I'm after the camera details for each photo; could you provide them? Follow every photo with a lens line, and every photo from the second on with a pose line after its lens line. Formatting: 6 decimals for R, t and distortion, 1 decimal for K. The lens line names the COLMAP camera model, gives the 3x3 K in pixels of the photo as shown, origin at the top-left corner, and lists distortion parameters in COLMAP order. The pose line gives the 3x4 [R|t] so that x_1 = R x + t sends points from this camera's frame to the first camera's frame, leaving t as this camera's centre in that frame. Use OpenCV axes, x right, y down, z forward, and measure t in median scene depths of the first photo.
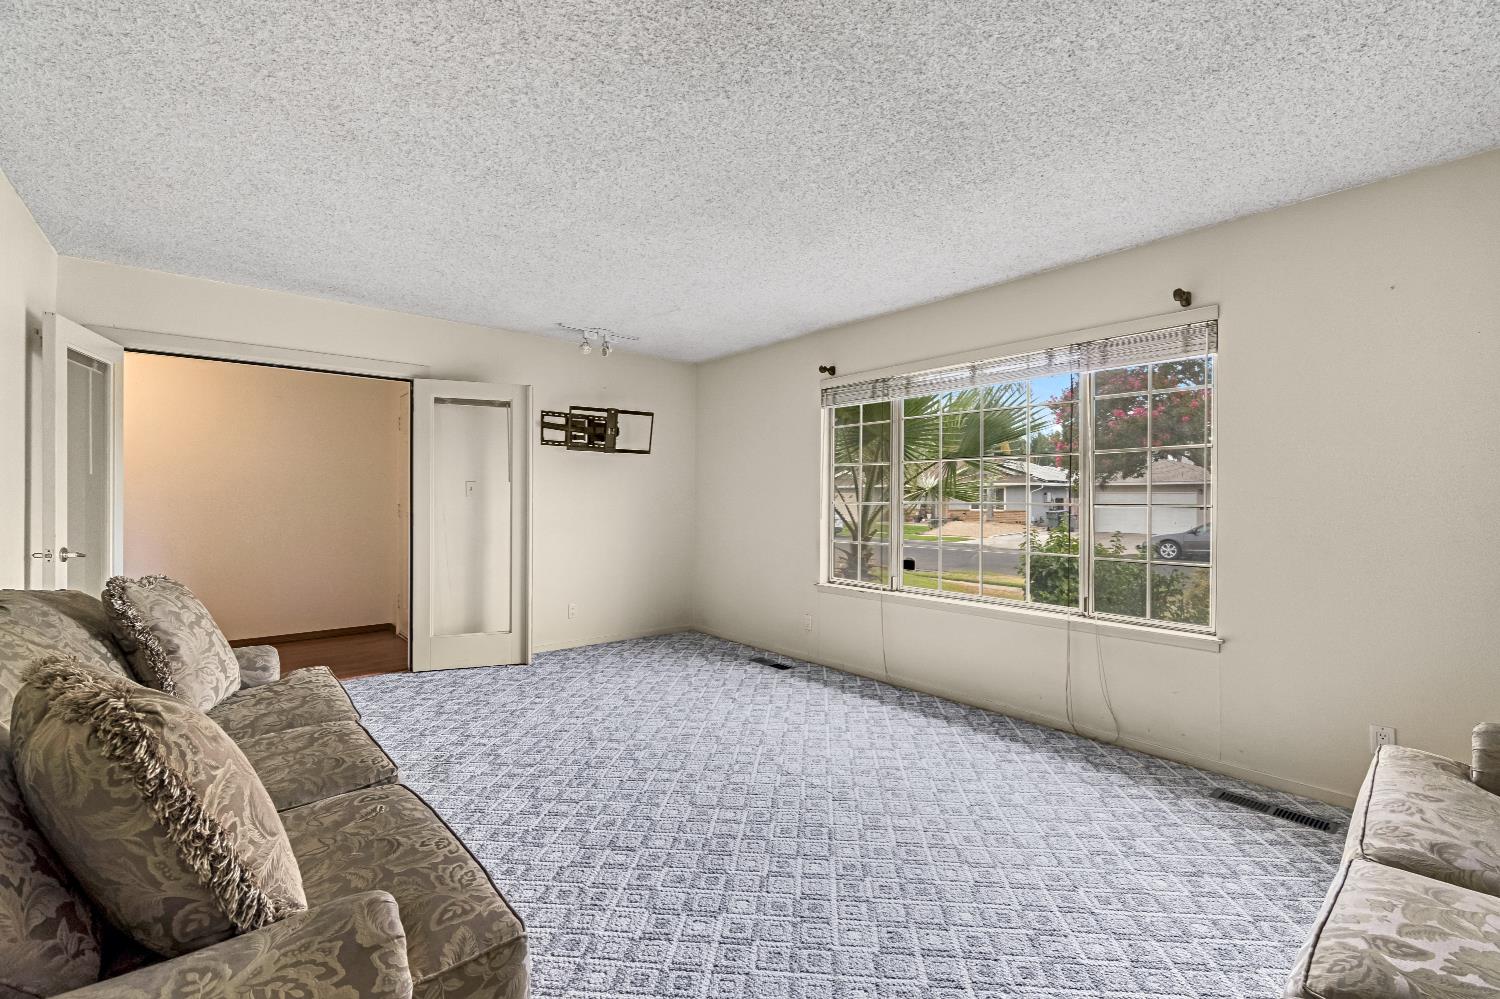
lens RADIAL K [[656.9, 0, 750.0], [0, 656.9, 499.5], [0, 0, 1]] dist [-0.000711, -0.000498]
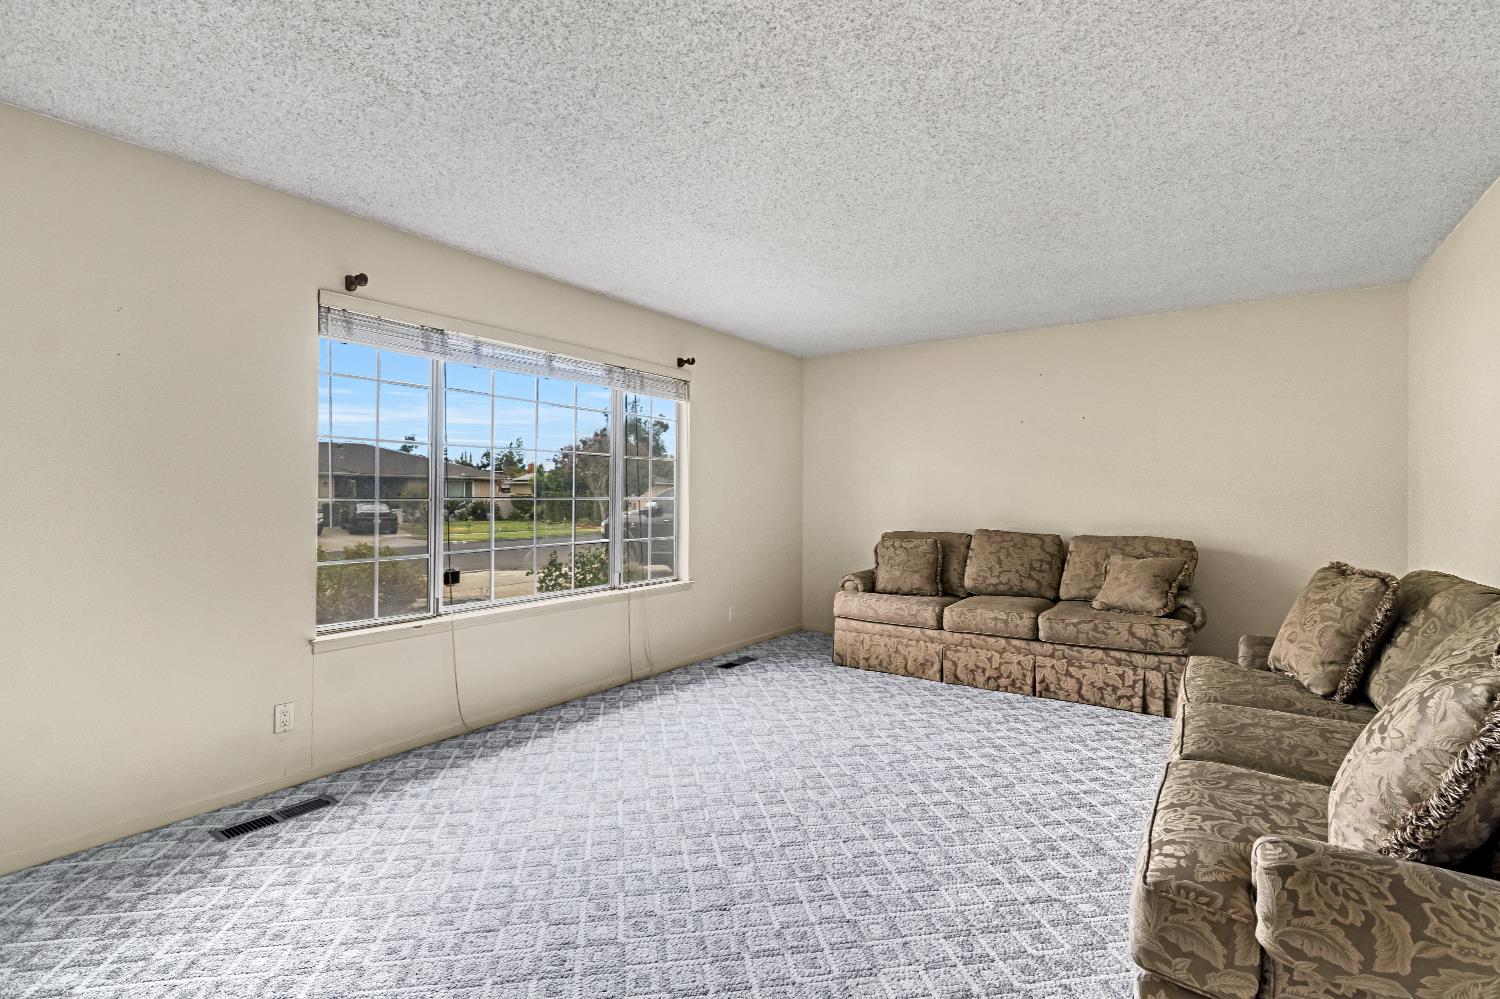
lens RADIAL K [[708.9, 0, 750.0], [0, 708.9, 499.5], [0, 0, 1]] dist [-0.001712, 0.000332]
pose [[-0.284595, -0.011538, 0.958578, -0.738271], [-0.011860, 0.999893, 0.008514, -0.004947], [-0.958574, -0.008945, -0.284702, 1.003743]]
